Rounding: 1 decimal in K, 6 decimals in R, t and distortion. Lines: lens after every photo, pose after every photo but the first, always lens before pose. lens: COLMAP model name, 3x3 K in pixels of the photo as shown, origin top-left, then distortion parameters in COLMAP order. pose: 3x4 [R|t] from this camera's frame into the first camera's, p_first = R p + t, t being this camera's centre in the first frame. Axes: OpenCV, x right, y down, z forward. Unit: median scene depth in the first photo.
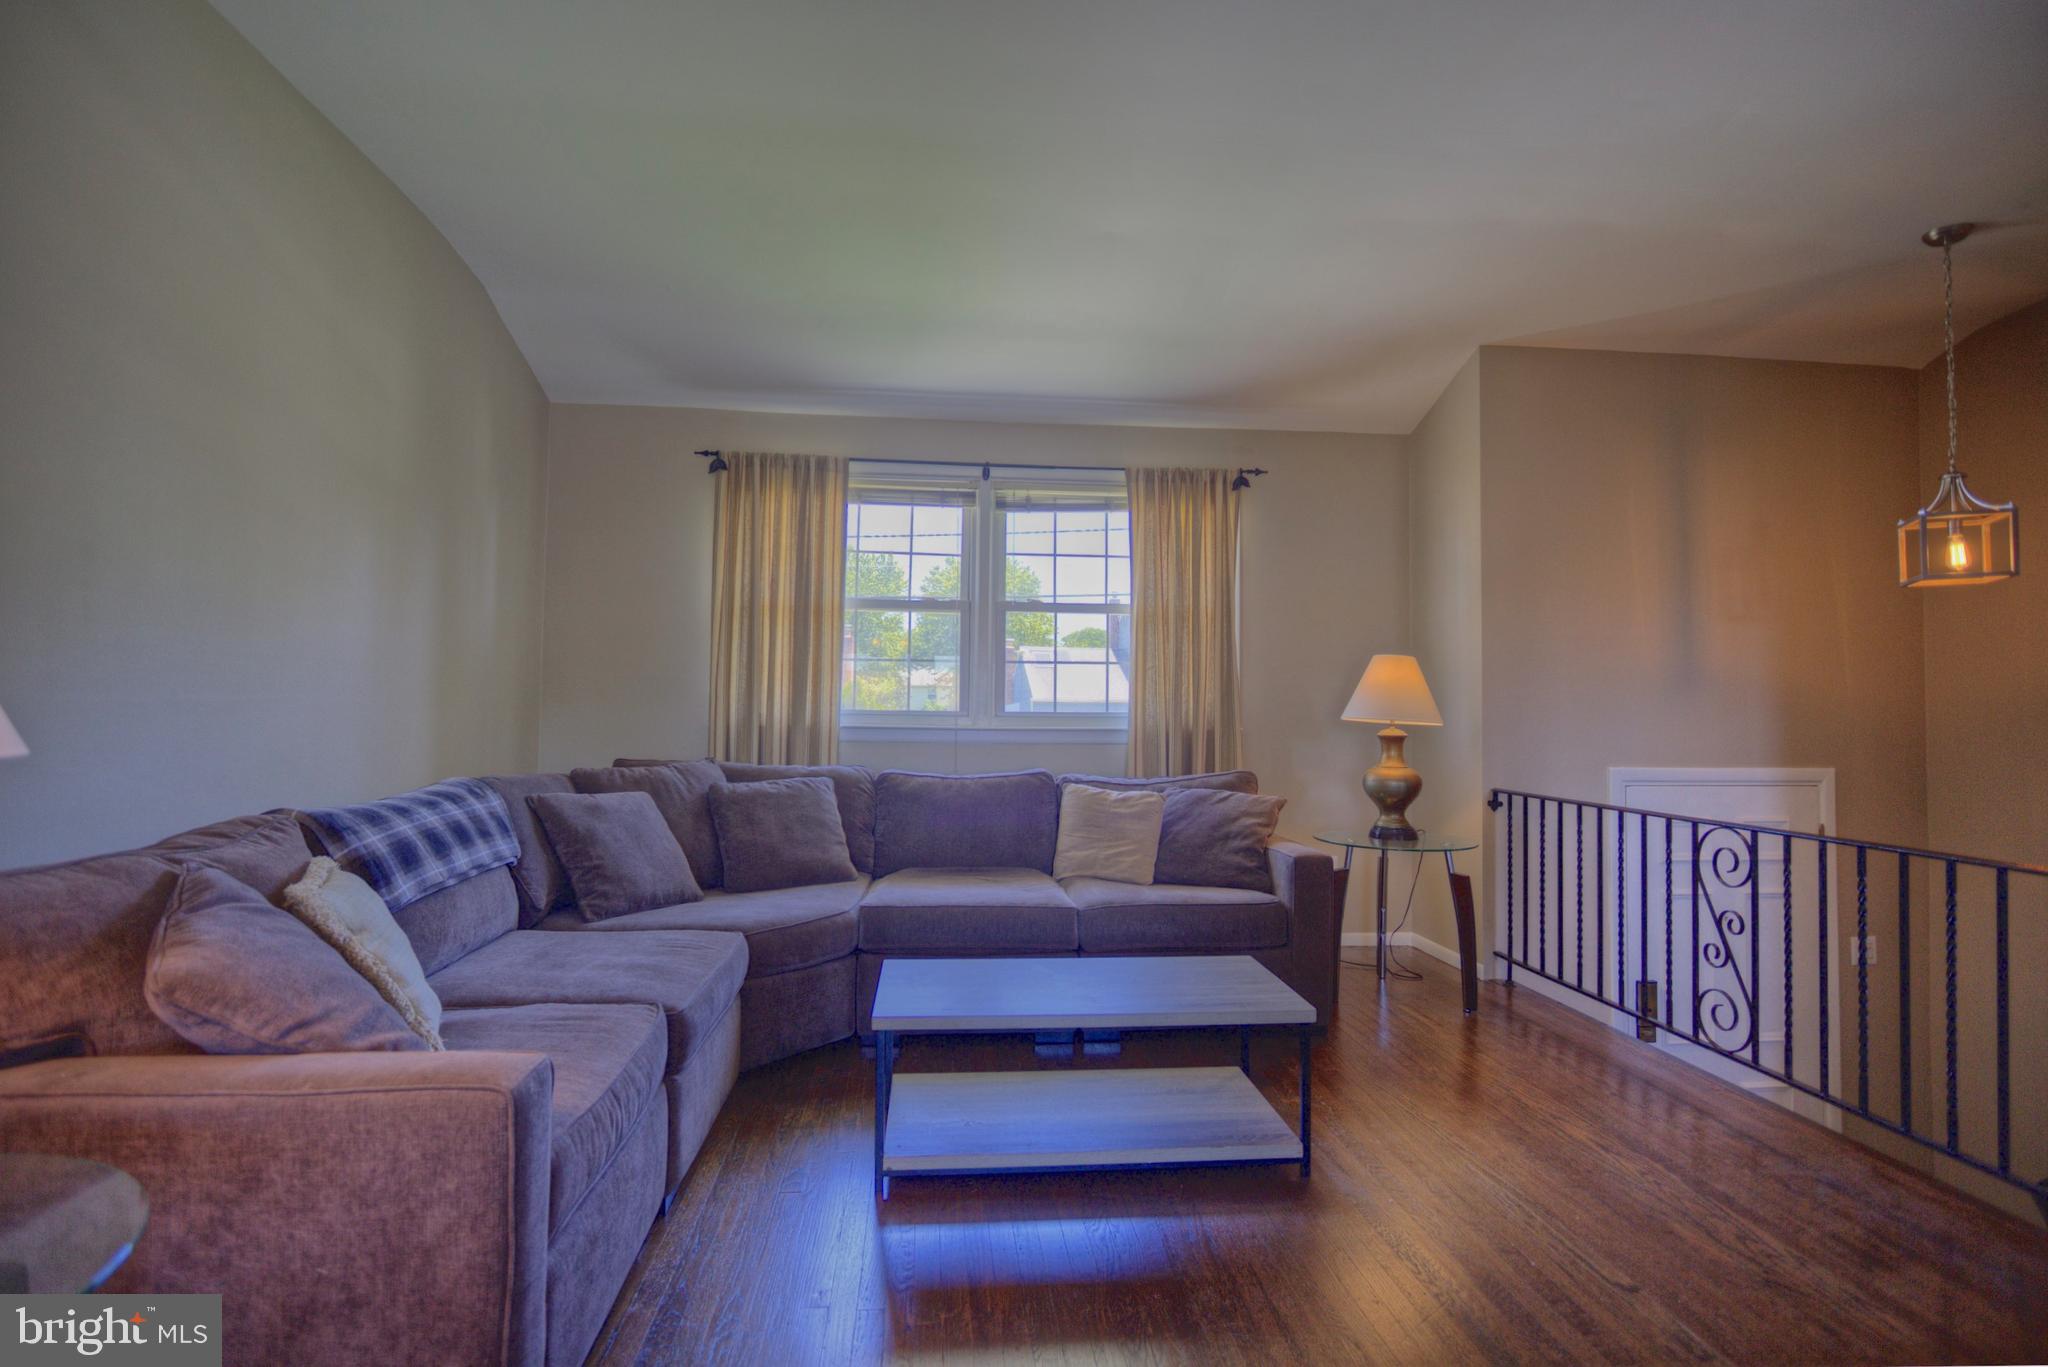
lens RADIAL K [[973.0, 0, 1016.1], [0, 973.0, 677.2], [0, 0, 1]] dist [-0.016334, 0.006176]
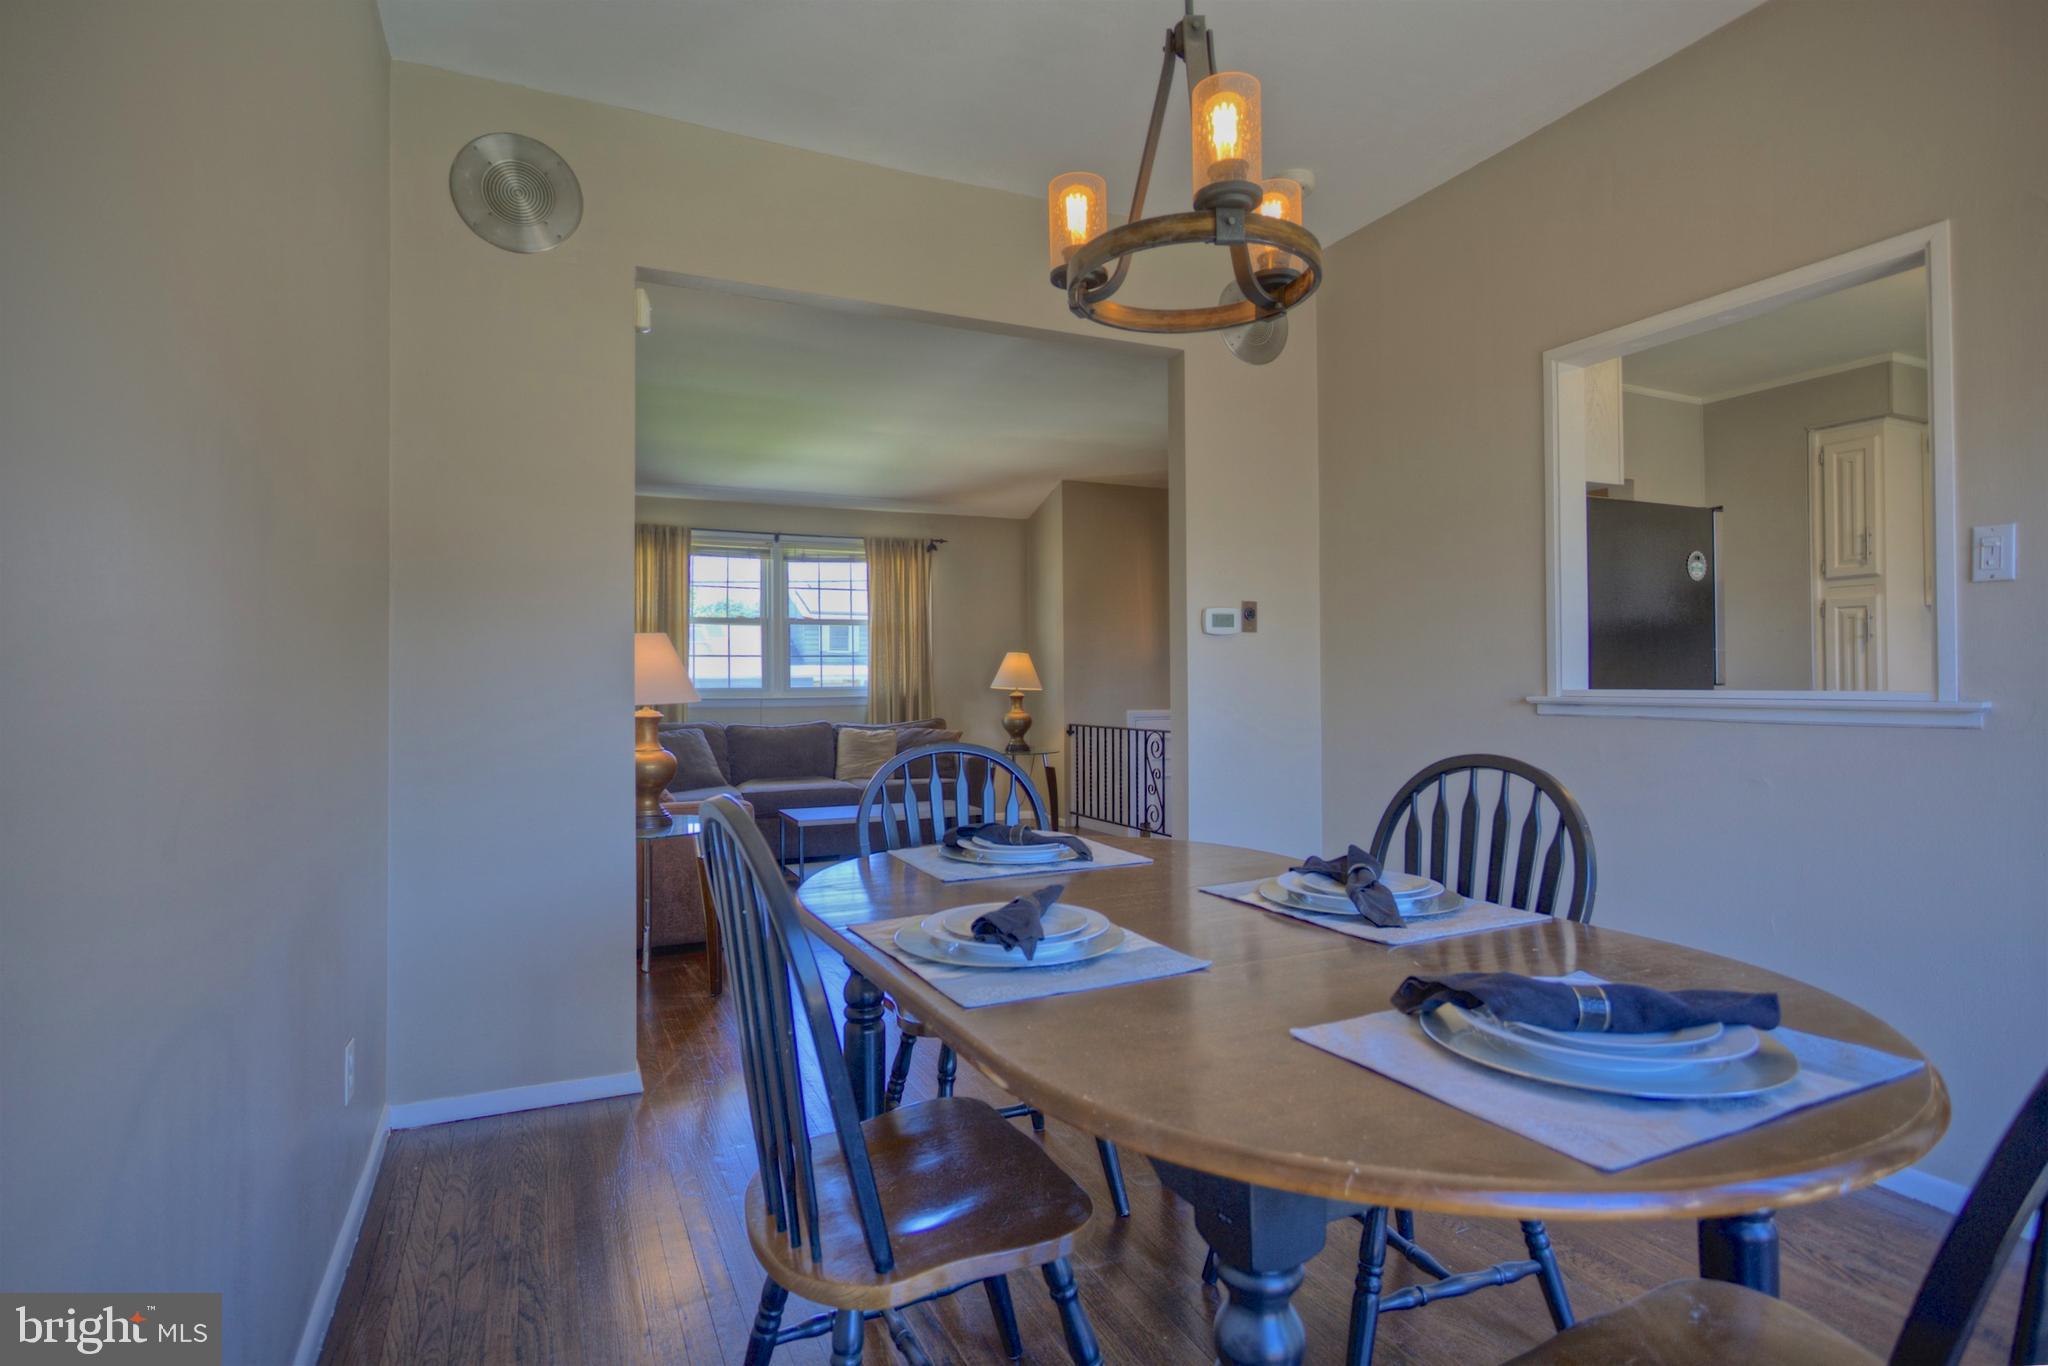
lens RADIAL K [[1035.0, 0, 985.5], [0, 1035.0, 675.1], [0, 0, 1]] dist [-0.030918, 0.000033]
pose [[0.948353, -0.015917, 0.316818, -0.256510], [0.008138, 0.999632, 0.025864, -0.026786], [-0.317113, -0.021950, 0.948134, -0.743186]]
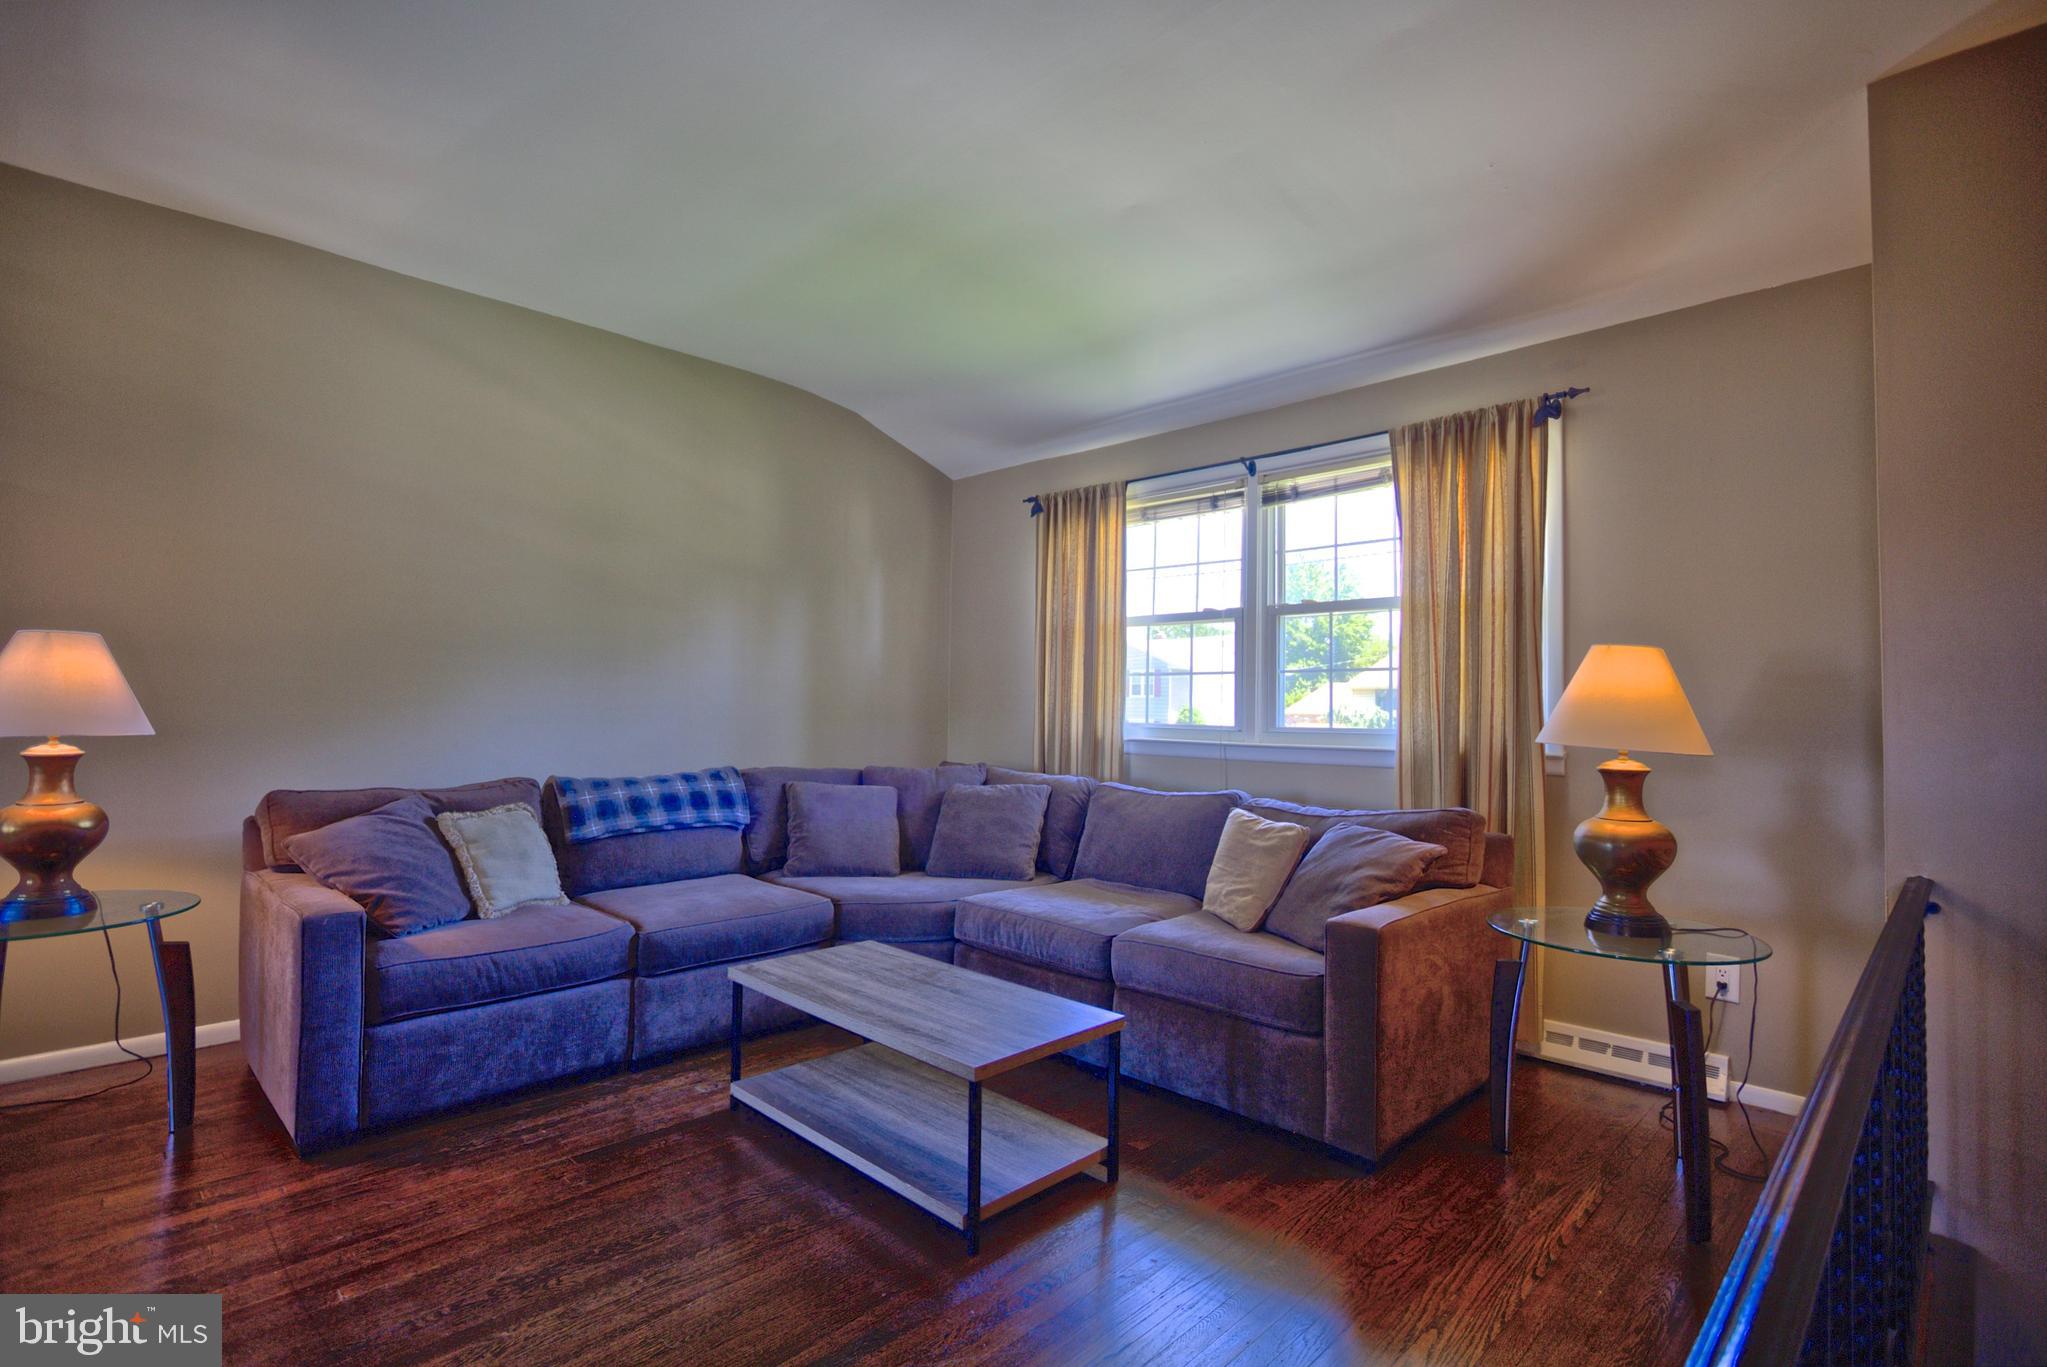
lens RADIAL K [[972.5, 0, 986.6], [0, 972.5, 674.4], [0, 0, 1]] dist [-0.016334, 0.006176]
pose [[0.634620, -0.031571, -0.772179, 0.534859], [0.017391, 0.999496, -0.026572, 0.005691], [0.772628, 0.003434, 0.634849, 0.232410]]
